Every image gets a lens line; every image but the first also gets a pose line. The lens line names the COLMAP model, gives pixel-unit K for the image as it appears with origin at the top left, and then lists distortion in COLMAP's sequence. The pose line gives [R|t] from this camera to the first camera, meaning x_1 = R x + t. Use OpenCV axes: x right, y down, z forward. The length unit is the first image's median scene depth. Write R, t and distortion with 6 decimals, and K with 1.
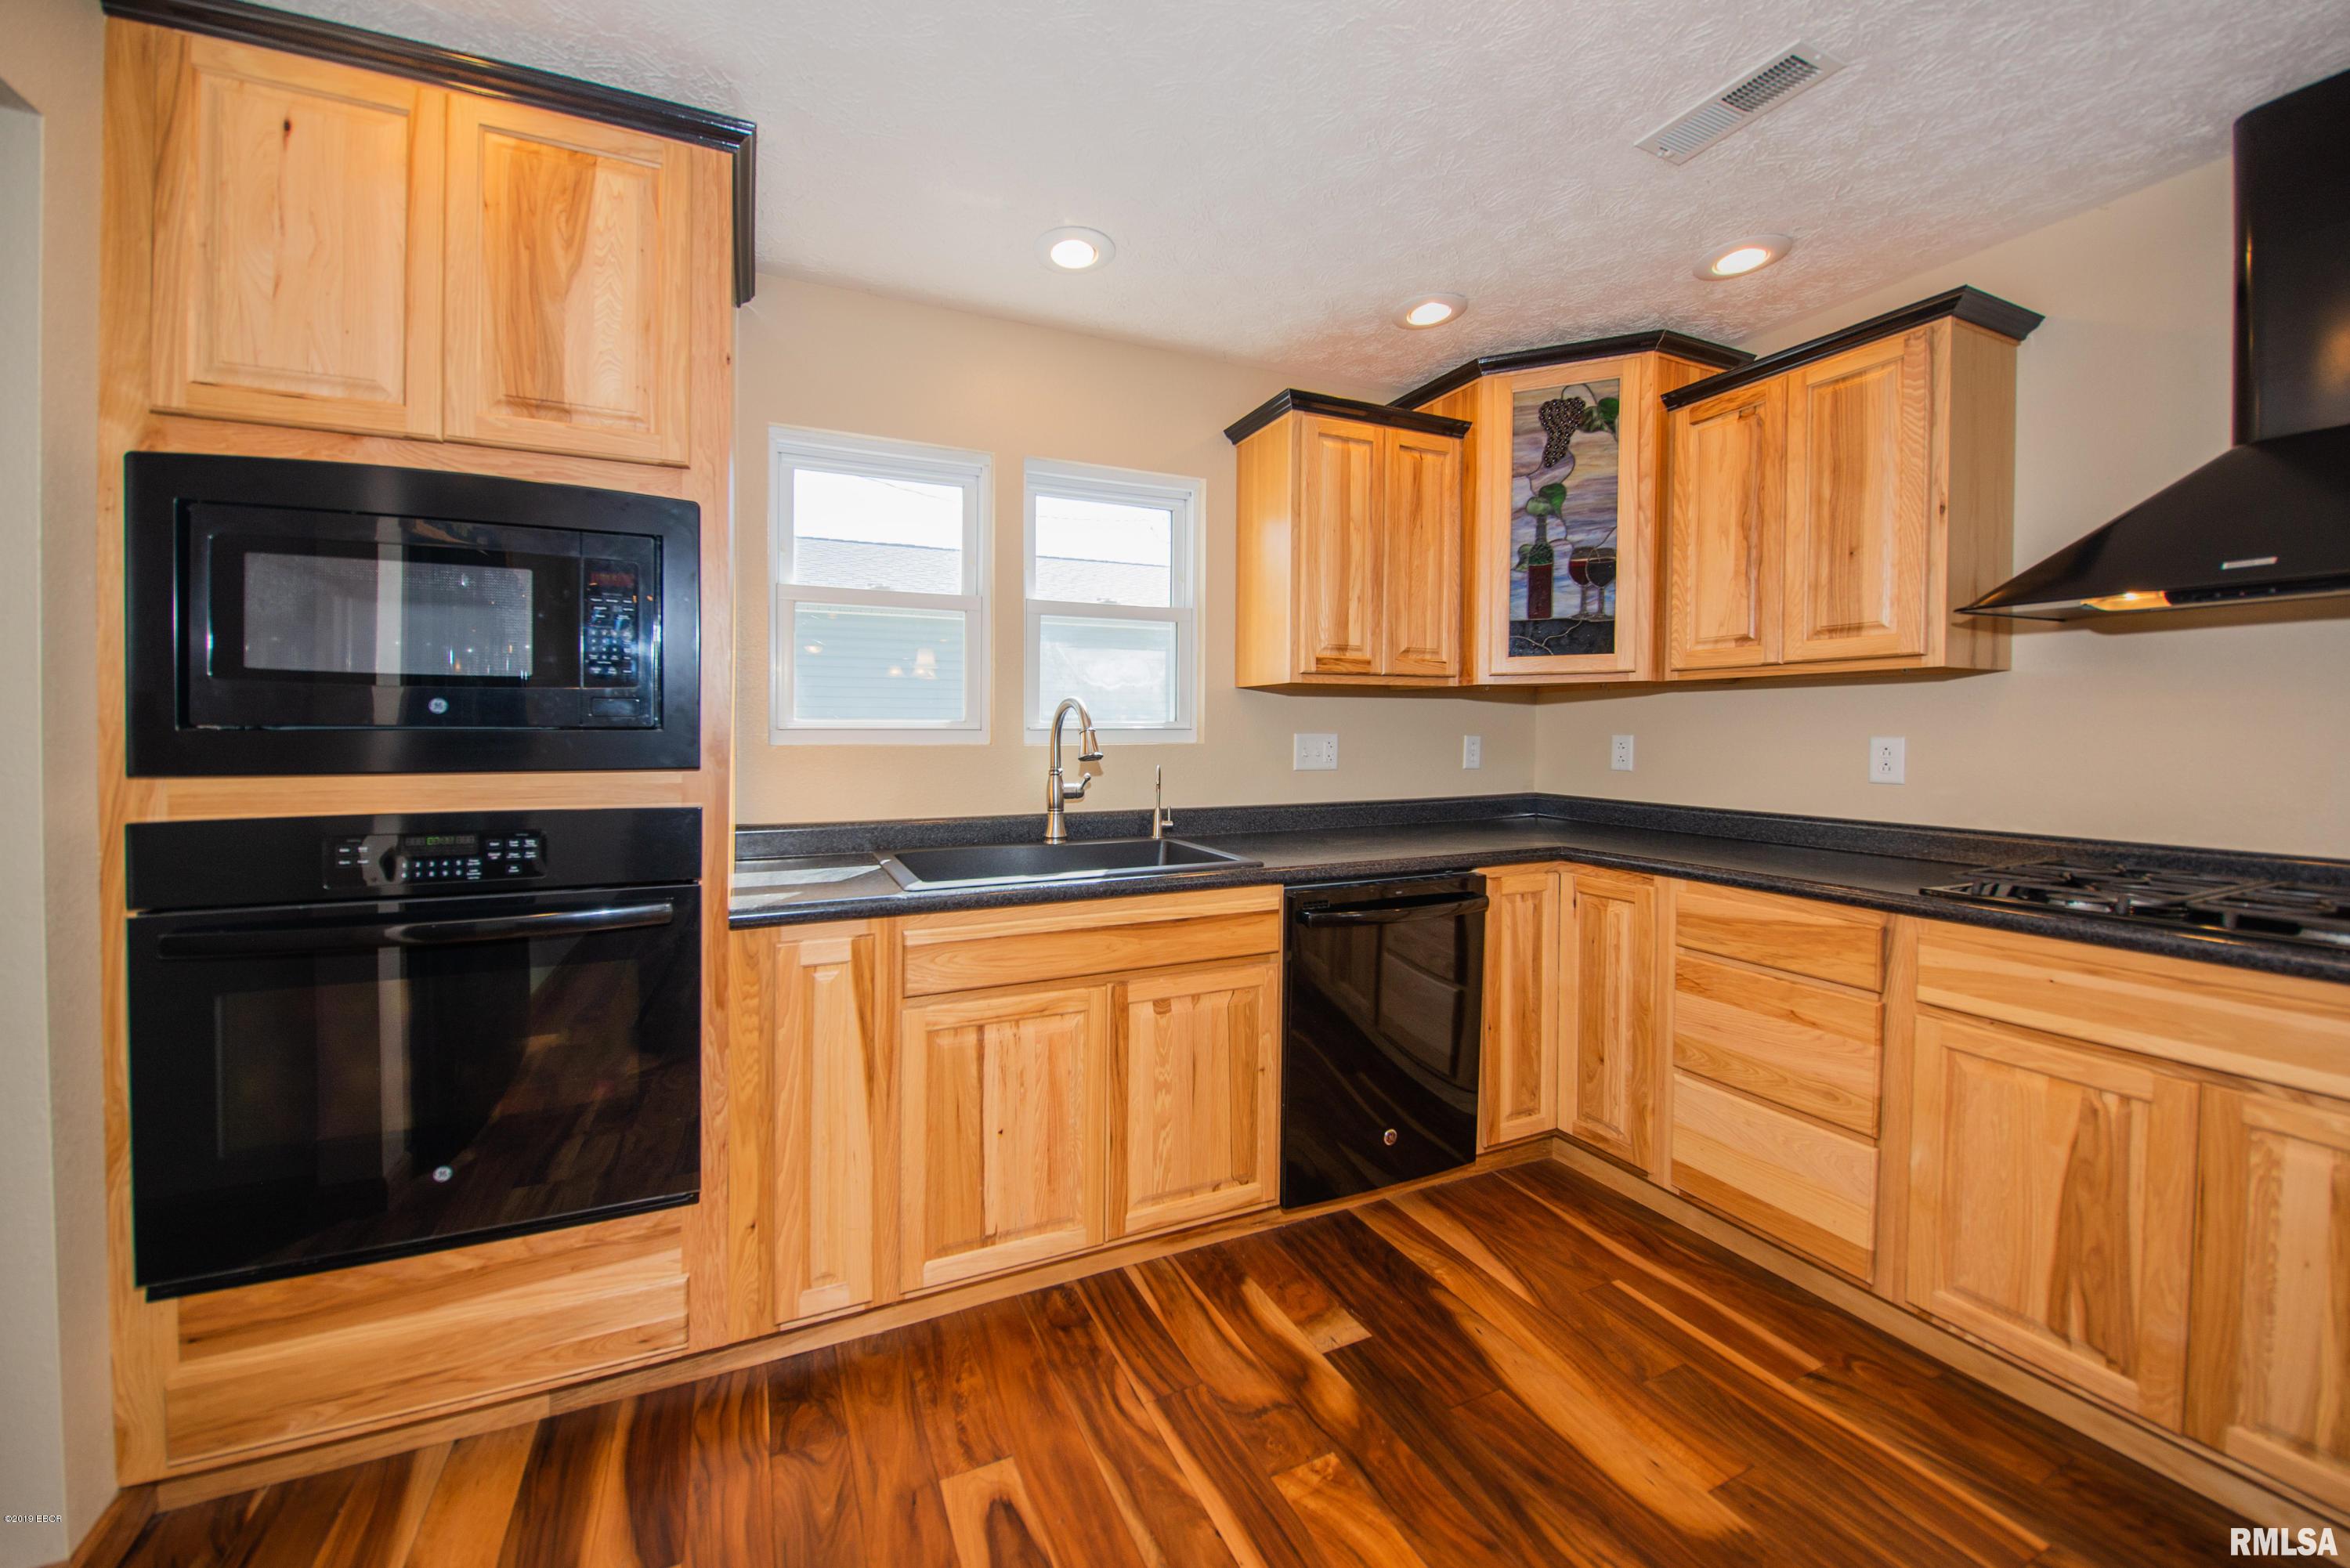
lens RADIAL K [[835.5, 0, 1136.5], [0, 835.5, 736.4], [0, 0, 1]] dist [-0.002317, -0.001935]
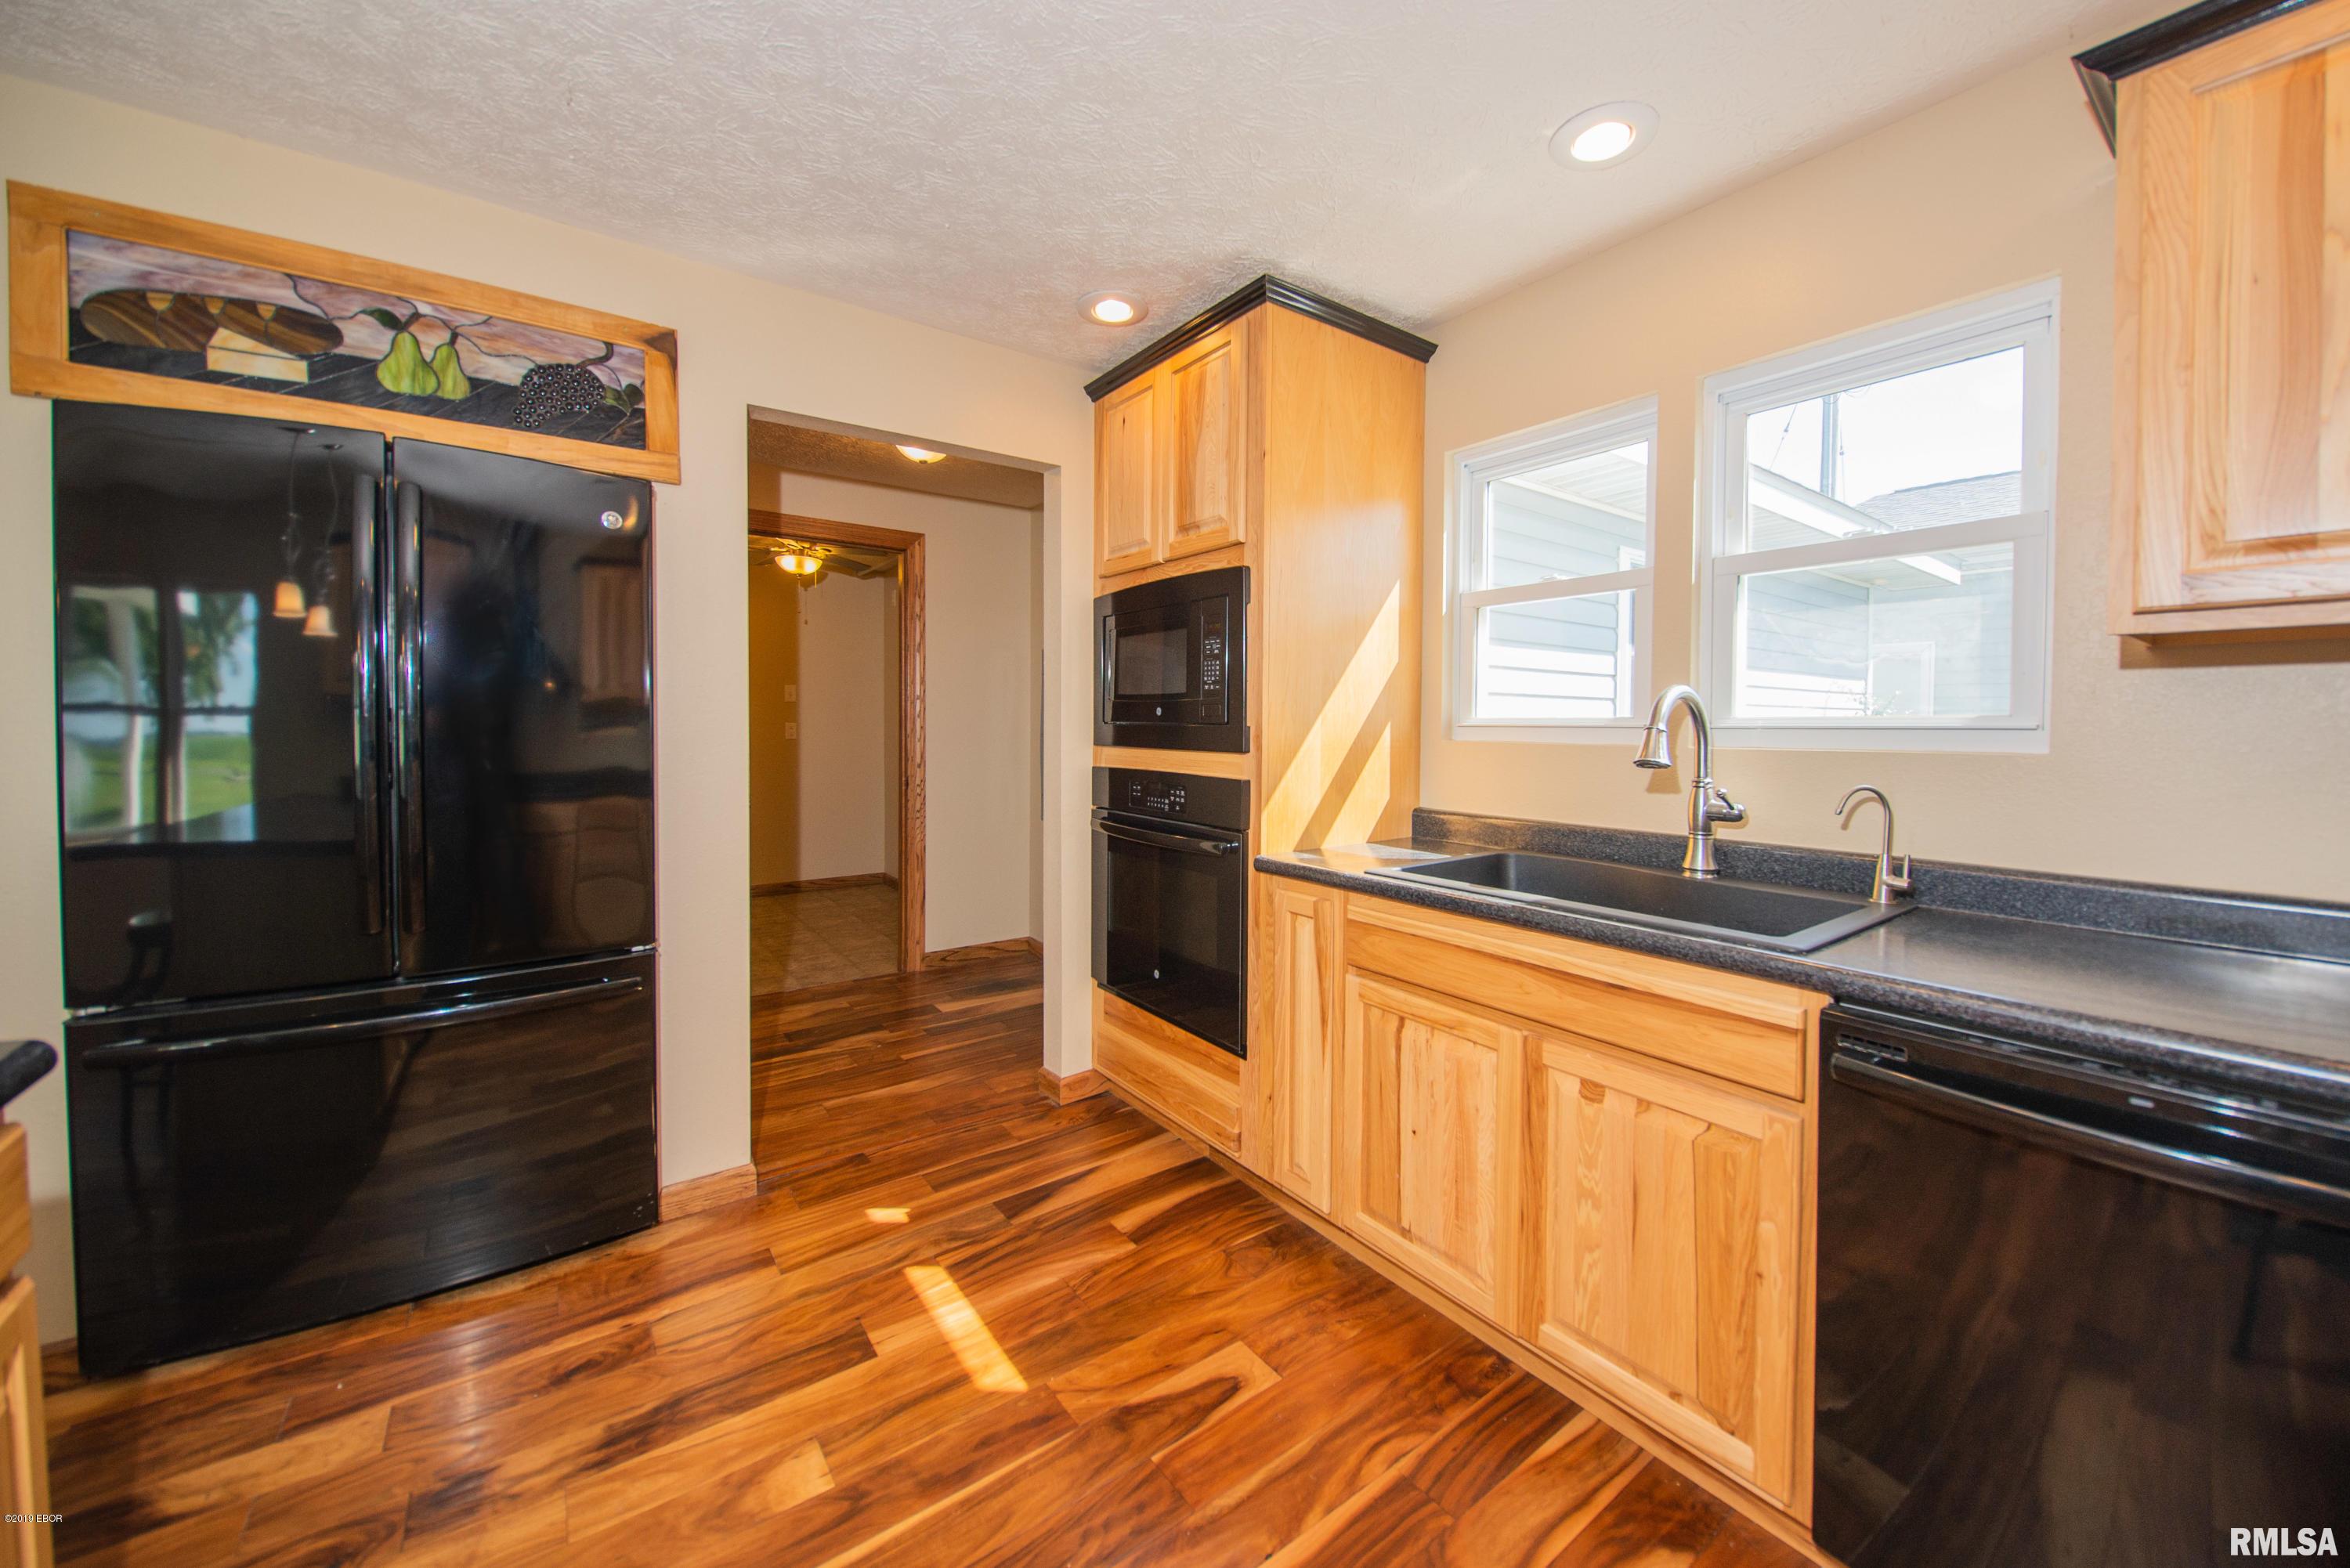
lens RADIAL K [[885.8, 0, 1201.7], [0, 885.8, 735.9], [0, 0, 1]] dist [-0.011748, -0.000783]
pose [[0.228459, 0.012879, -0.973468, 0.736152], [-0.016042, 0.999827, 0.009463, -0.001891], [0.973421, 0.013454, 0.228626, 0.472514]]
